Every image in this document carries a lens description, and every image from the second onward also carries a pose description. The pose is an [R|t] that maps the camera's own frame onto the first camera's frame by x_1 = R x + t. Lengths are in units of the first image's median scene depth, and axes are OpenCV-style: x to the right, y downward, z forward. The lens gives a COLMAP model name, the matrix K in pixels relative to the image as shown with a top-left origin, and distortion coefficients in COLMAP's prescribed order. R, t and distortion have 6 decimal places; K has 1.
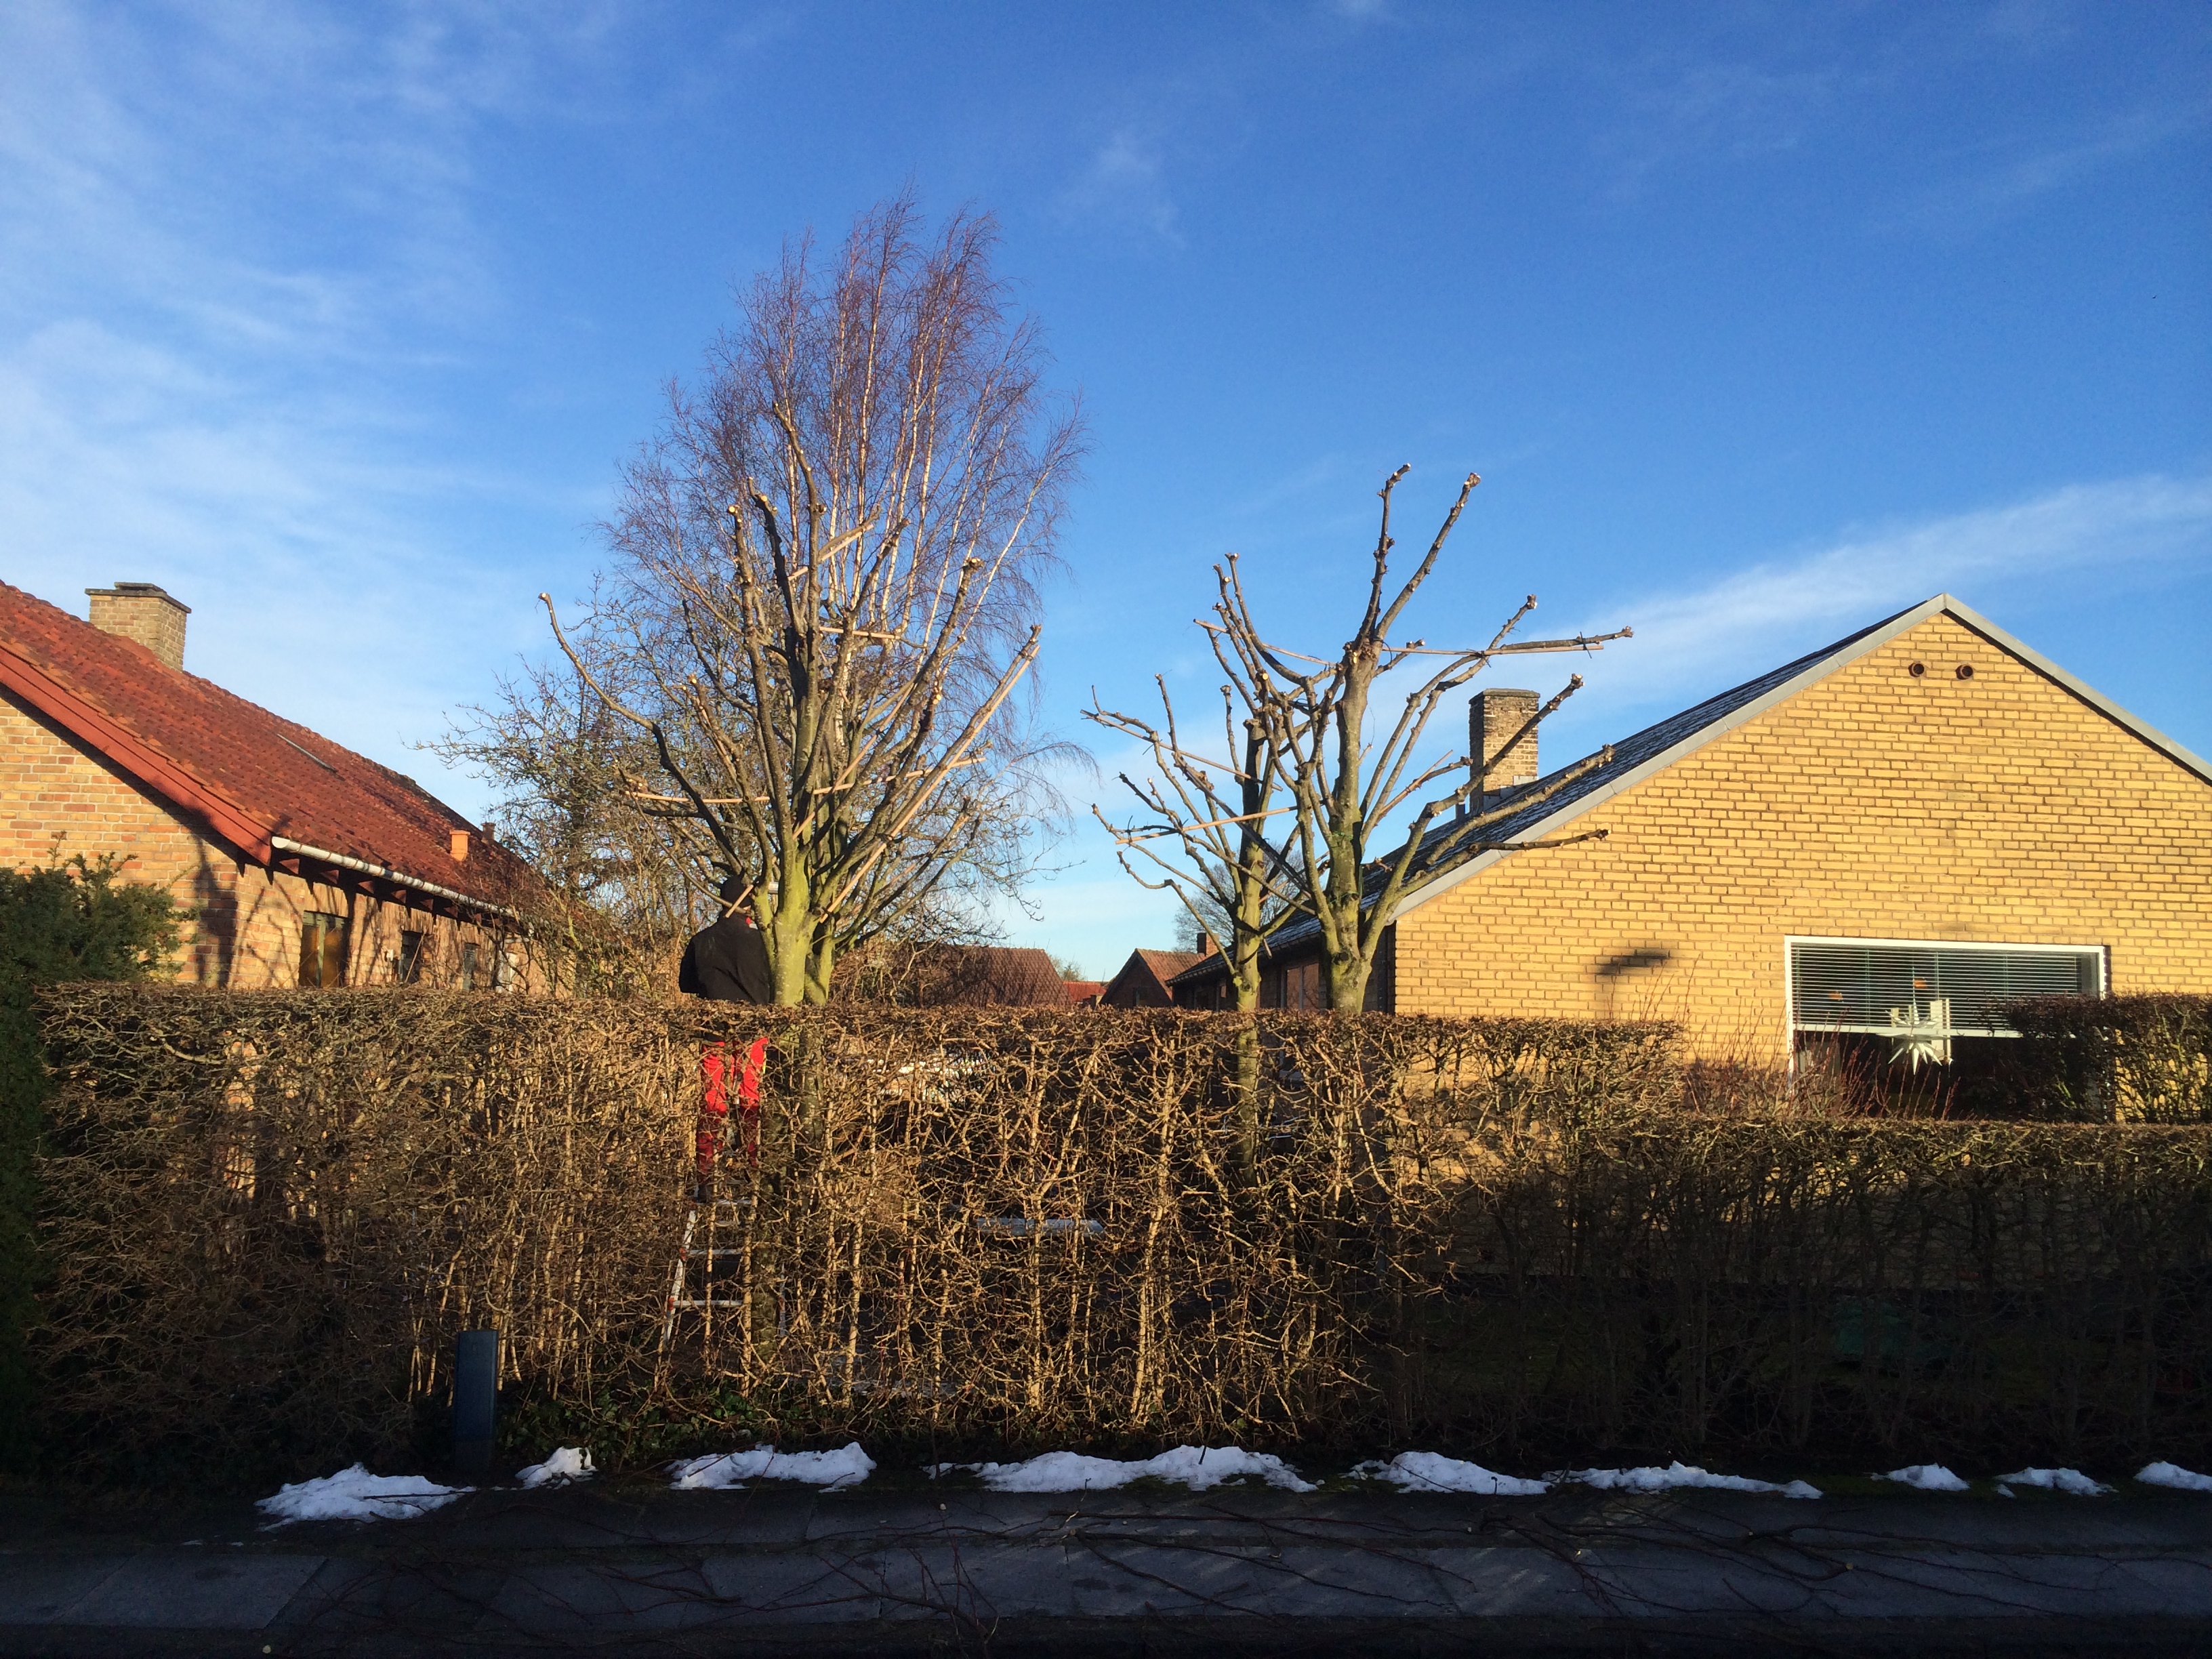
lens RADIAL K [[1879.2, 0, 1109.3], [0, 1879.2, 832.5], [0, 0, 1]] dist [0.089054, -0.125506]
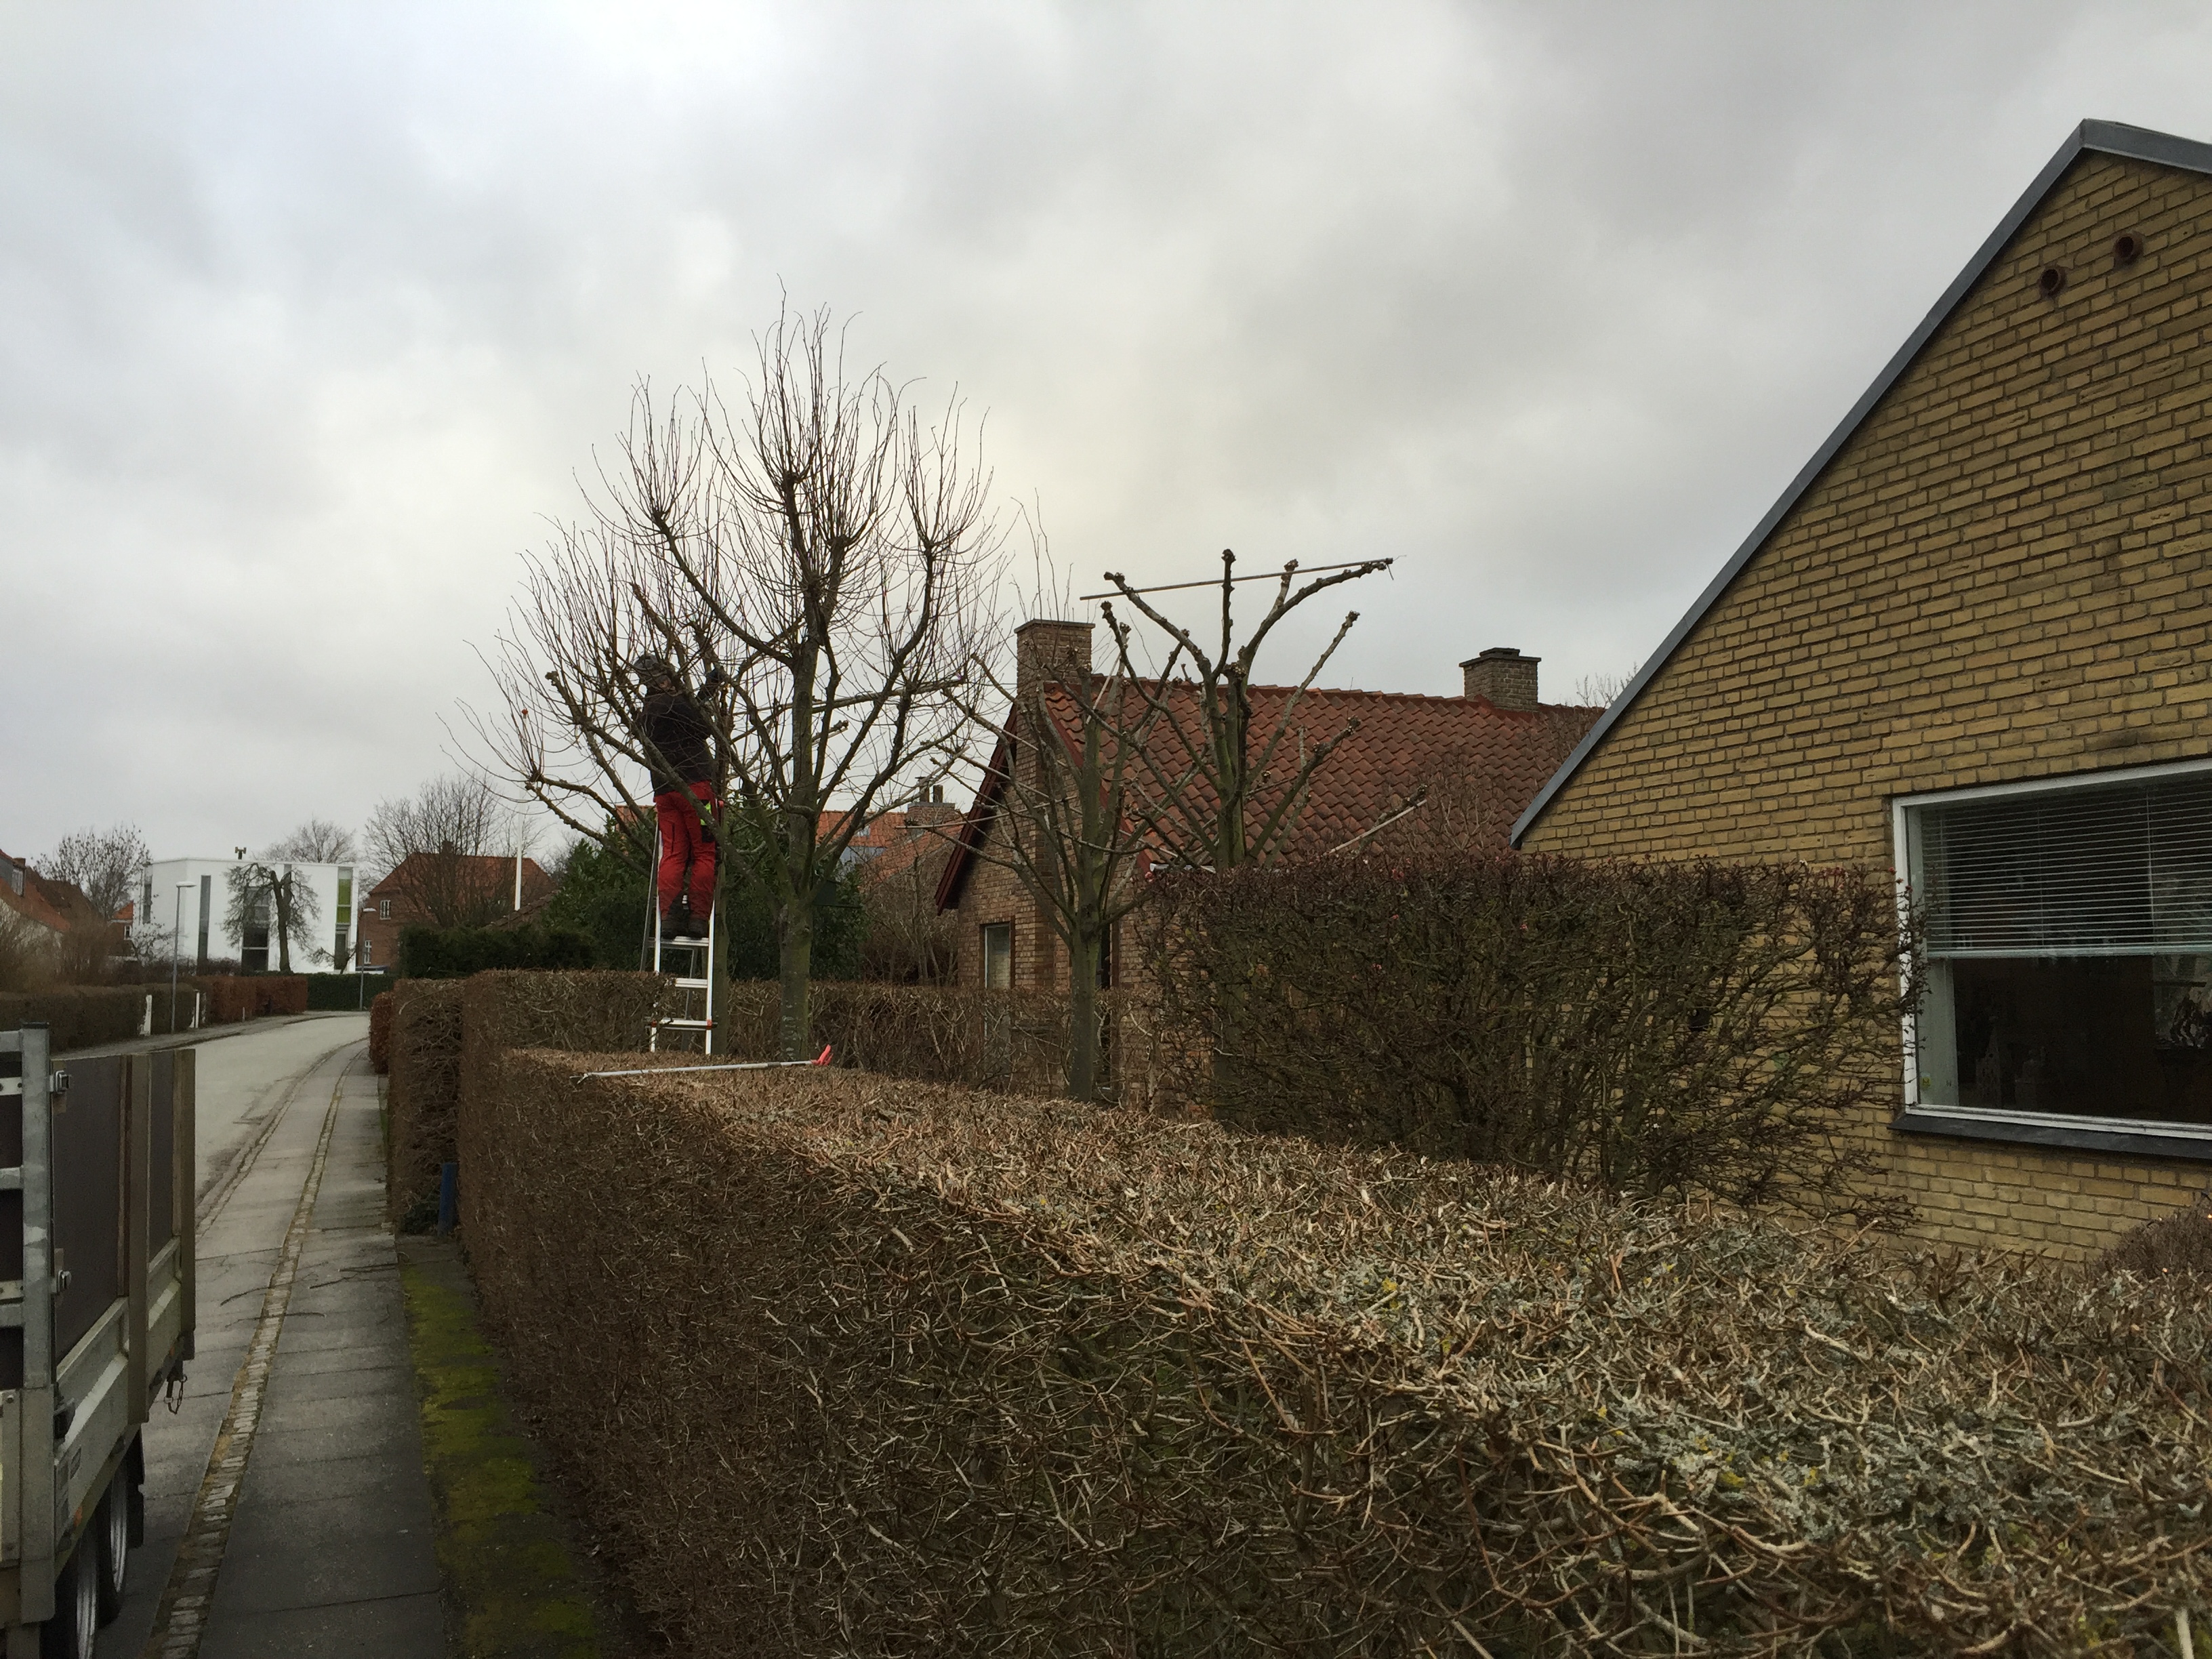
lens RADIAL K [[1884.9, 0, 1098.4], [0, 1884.9, 840.0], [0, 0, 1]] dist [0.078209, -0.105370]
pose [[0.280768, -0.105059, -0.954008, 0.866617], [0.113024, 0.990694, -0.075836, 0.085406], [0.953098, -0.086534, 0.290029, 0.574119]]
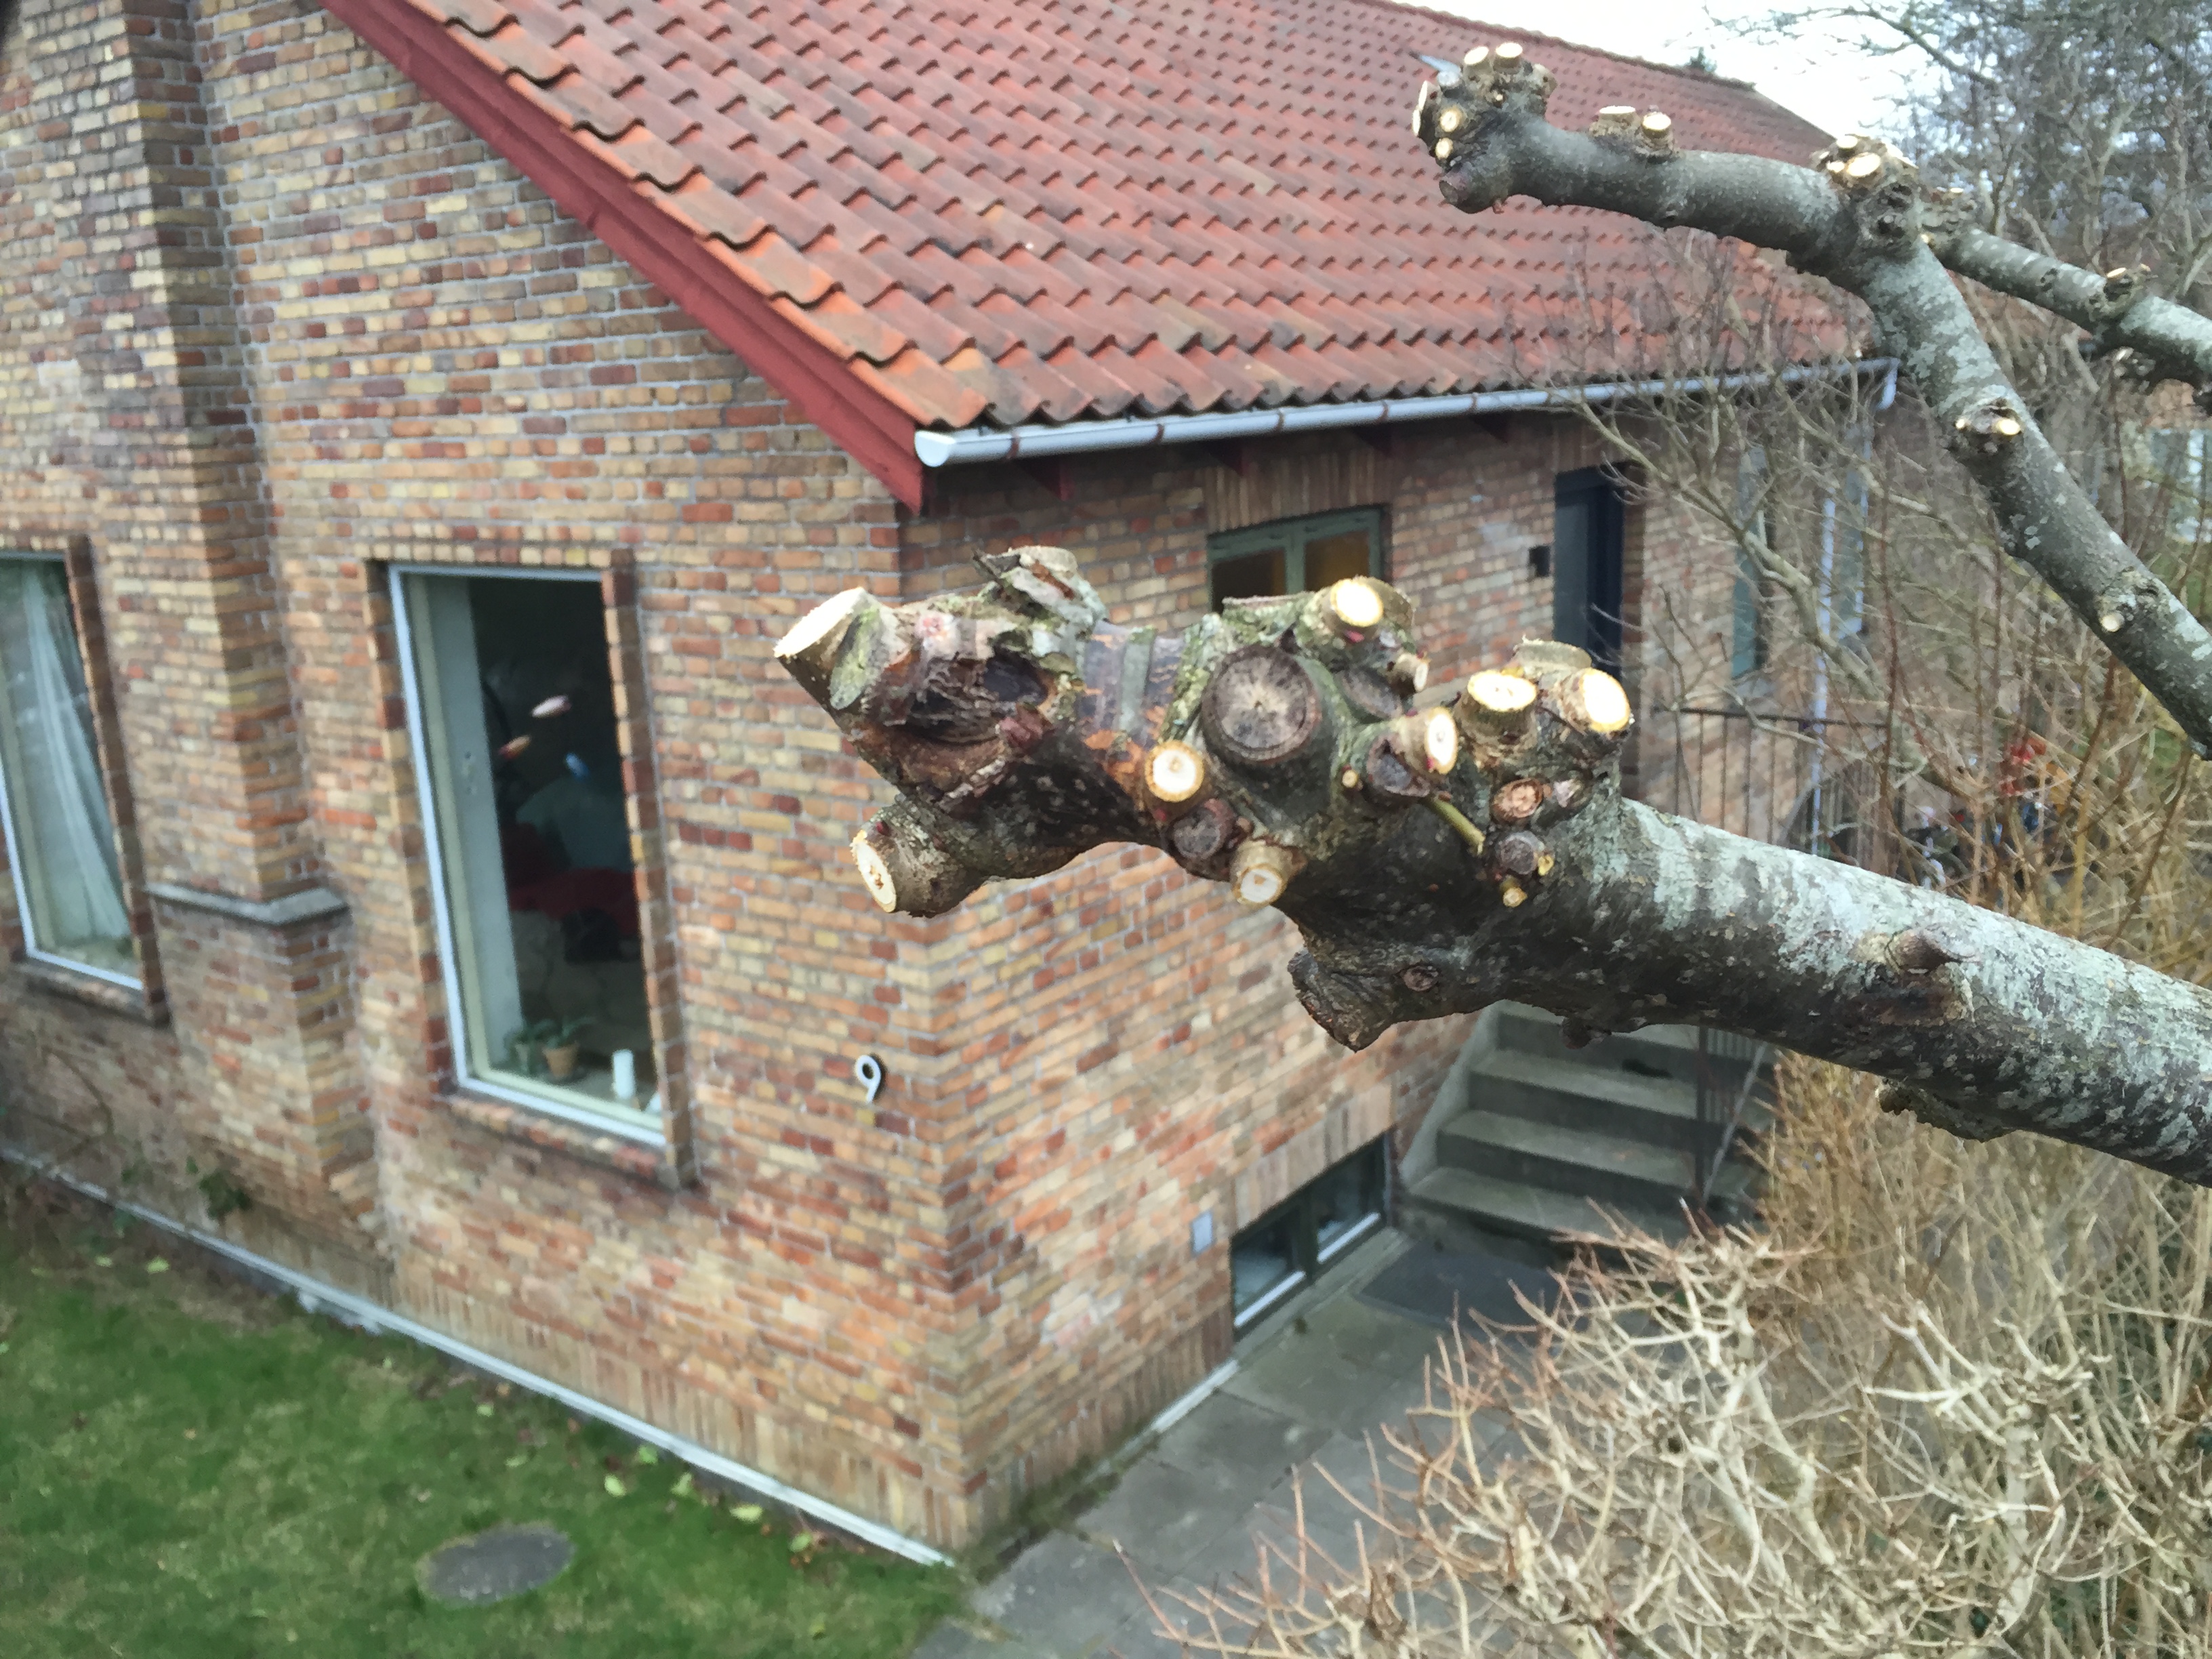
lens RADIAL K [[1884.9, 0, 1106.4], [0, 1884.9, 814.8], [0, 0, 1]] dist [0.078209, -0.105370]
pose [[0.742976, 0.090321, -0.663195, -0.182790], [0.142391, 0.946842, 0.288471, -0.026827], [0.653996, -0.308760, 0.690620, 0.772075]]
